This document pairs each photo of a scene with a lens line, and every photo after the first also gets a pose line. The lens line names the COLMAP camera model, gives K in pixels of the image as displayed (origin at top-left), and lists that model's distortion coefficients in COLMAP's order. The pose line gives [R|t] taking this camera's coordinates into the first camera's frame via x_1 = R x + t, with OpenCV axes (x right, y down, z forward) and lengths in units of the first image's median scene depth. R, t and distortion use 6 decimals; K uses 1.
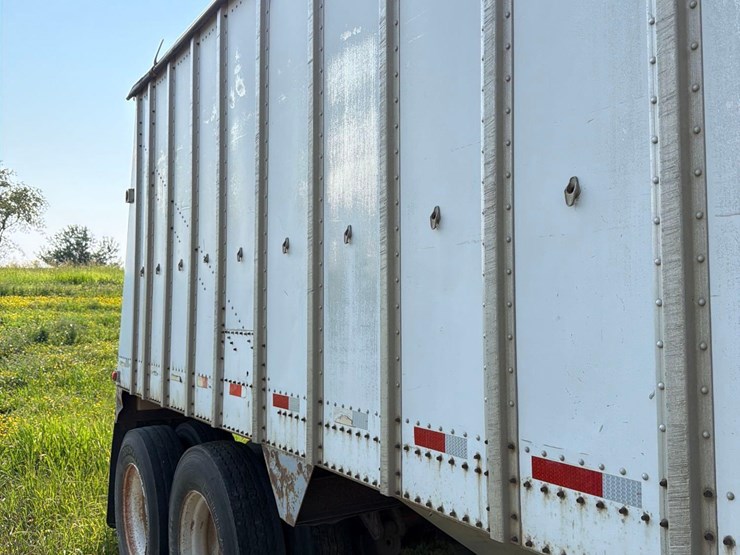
lens RADIAL K [[689.4, 0, 341.2], [0, 689.4, 265.8], [0, 0, 1]] dist [0.070212, 0.000000]
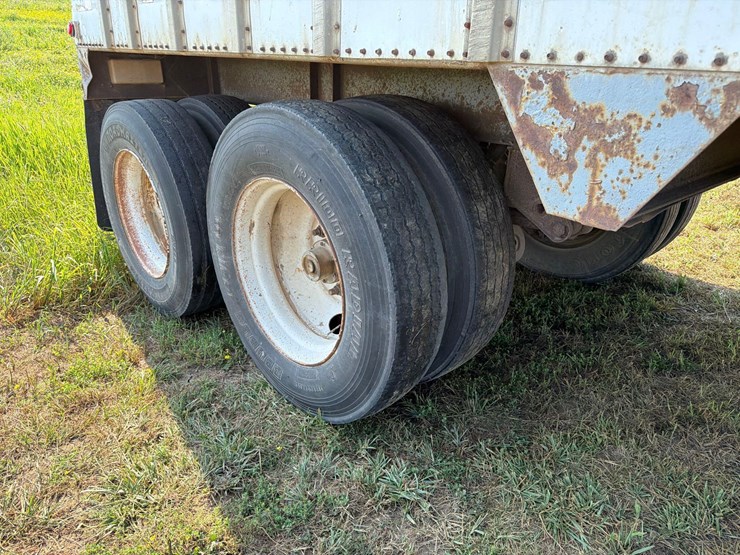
lens RADIAL K [[521.0, 0, 348.7], [0, 521.0, 278.3], [0, 0, 1]] dist [0.062827, -0.080407]
pose [[0.982339, -0.048194, 0.180798, -0.219113], [-0.038793, 0.892805, 0.448769, 0.182526], [-0.183045, -0.447857, 0.875168, 0.514805]]
